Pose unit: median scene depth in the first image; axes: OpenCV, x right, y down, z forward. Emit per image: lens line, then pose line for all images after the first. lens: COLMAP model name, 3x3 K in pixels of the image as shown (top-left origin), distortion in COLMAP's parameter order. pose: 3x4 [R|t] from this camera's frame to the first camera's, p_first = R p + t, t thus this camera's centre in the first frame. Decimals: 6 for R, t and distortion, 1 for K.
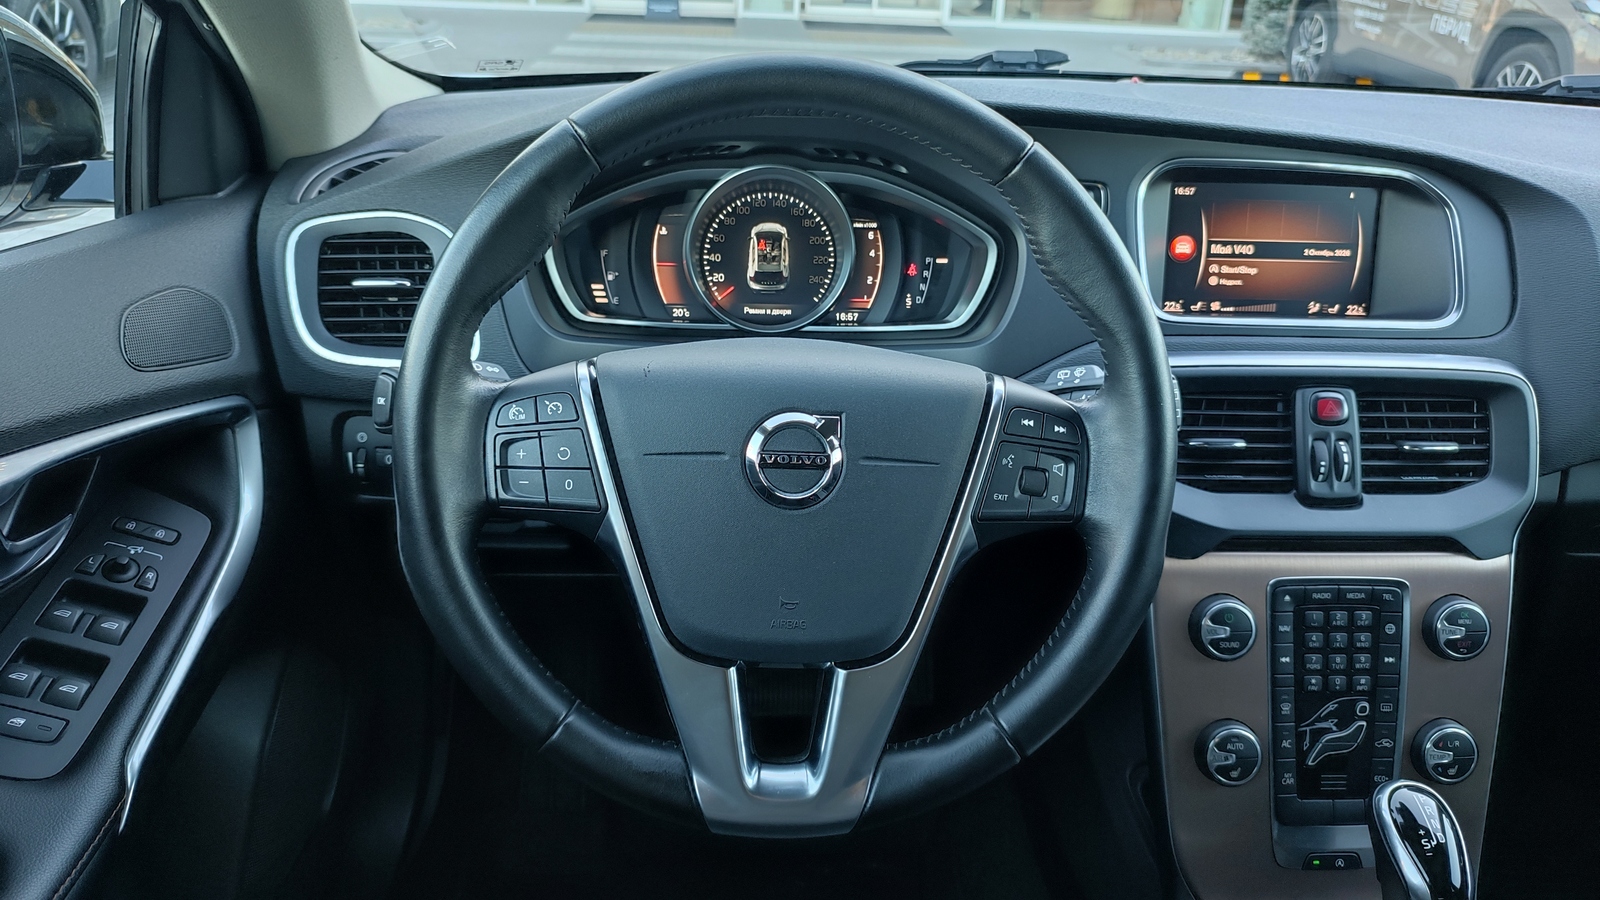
lens RADIAL K [[1143.3, 0, 800.5], [0, 1143.3, 427.1], [0, 0, 1]] dist [0.070399, -0.104623]
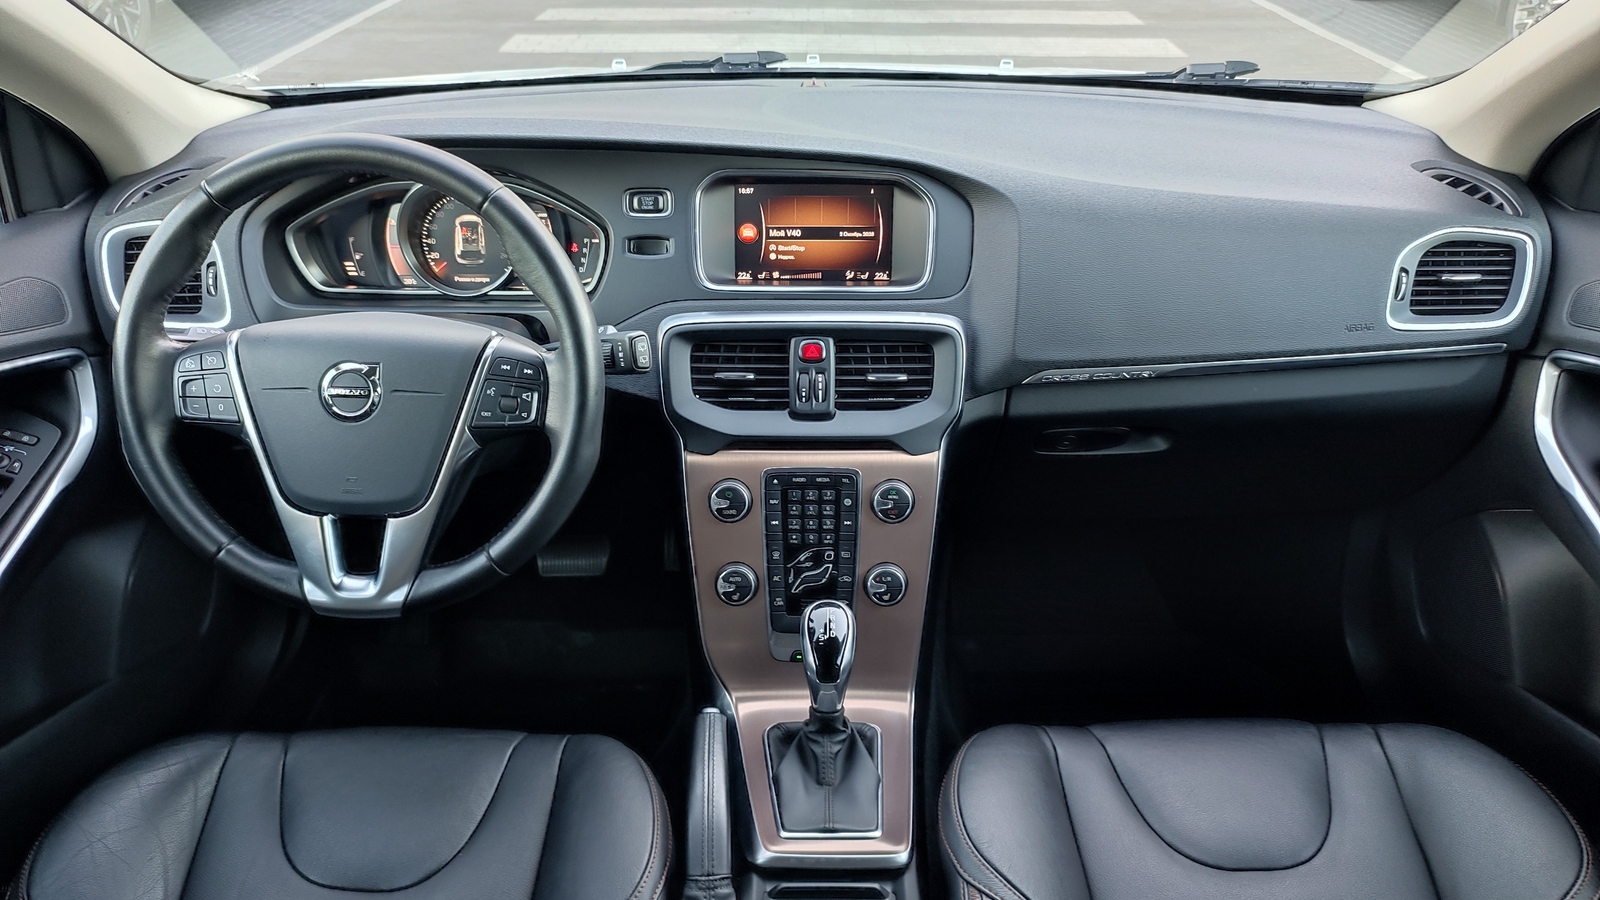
lens RADIAL K [[1117.4, 0, 798.8], [0, 1117.4, 484.4], [0, 0, 1]] dist [0.022604, -0.005168]
pose [[0.997371, 0.000839, -0.072466, 0.542261], [0.008202, 0.992203, 0.124365, -0.024702], [0.072006, -0.124632, 0.989587, -0.399098]]
